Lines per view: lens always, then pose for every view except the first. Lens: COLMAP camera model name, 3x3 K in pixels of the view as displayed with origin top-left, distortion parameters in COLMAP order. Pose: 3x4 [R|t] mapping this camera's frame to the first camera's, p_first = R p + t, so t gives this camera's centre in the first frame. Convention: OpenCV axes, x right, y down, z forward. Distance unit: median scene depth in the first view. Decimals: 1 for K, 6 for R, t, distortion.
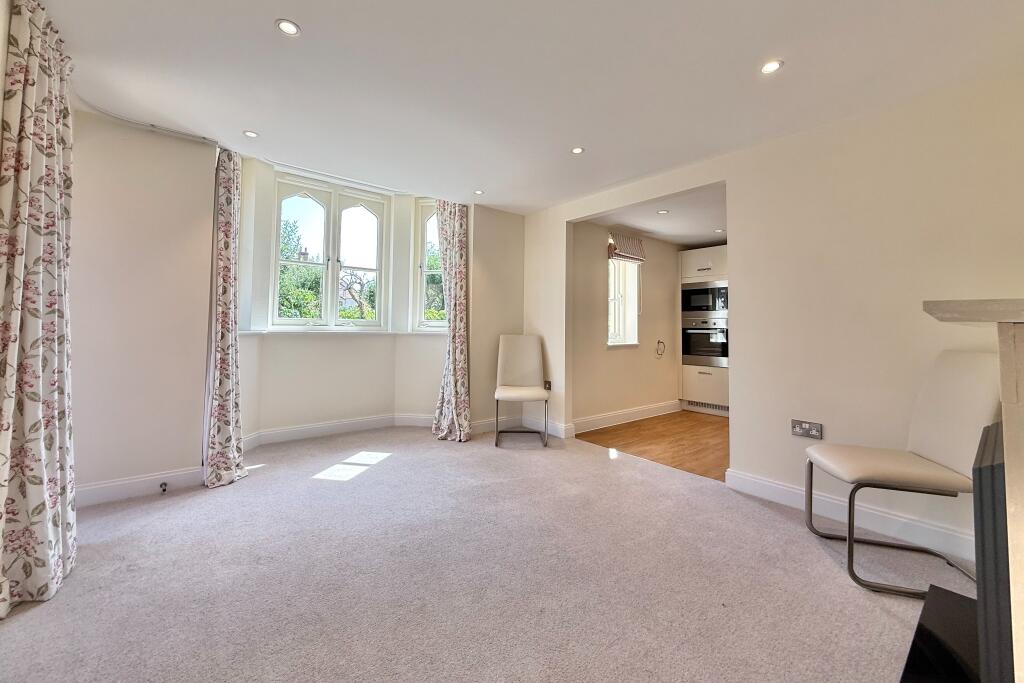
lens RADIAL K [[405.9, 0, 506.8], [0, 405.9, 311.7], [0, 0, 1]] dist [-0.001114, -0.000315]
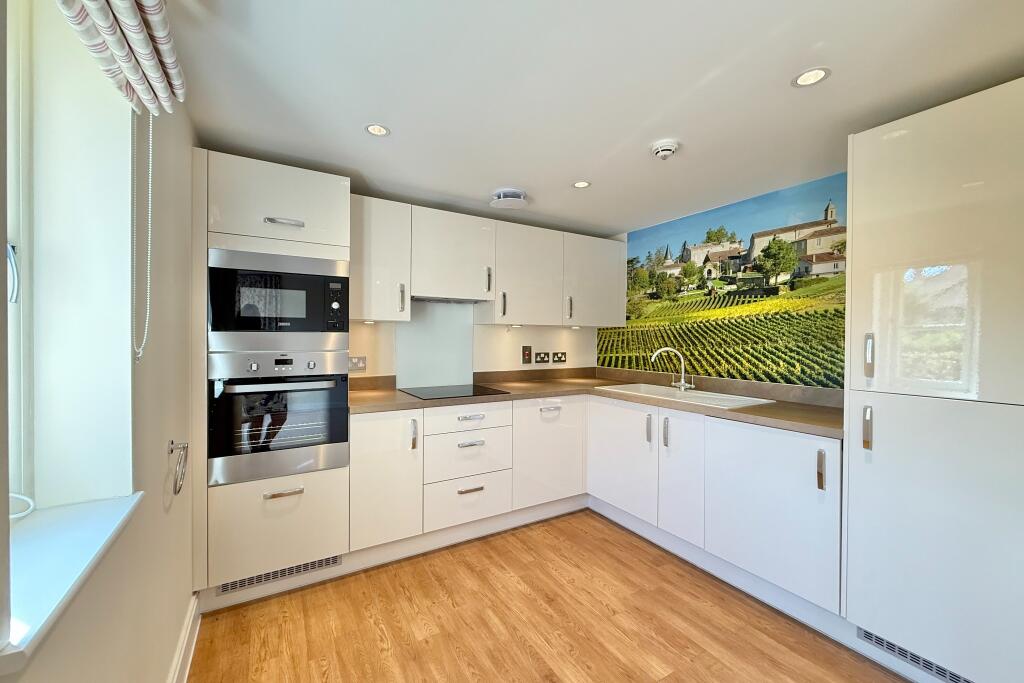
lens RADIAL K [[407.4, 0, 507.8], [0, 407.4, 343.7], [0, 0, 1]] dist [-0.001032, -0.000264]
pose [[0.139226, -0.023582, 0.989980, 0.139870], [-0.046412, 0.998462, 0.030311, -0.011824], [-0.989172, -0.050167, 0.137918, 0.735773]]
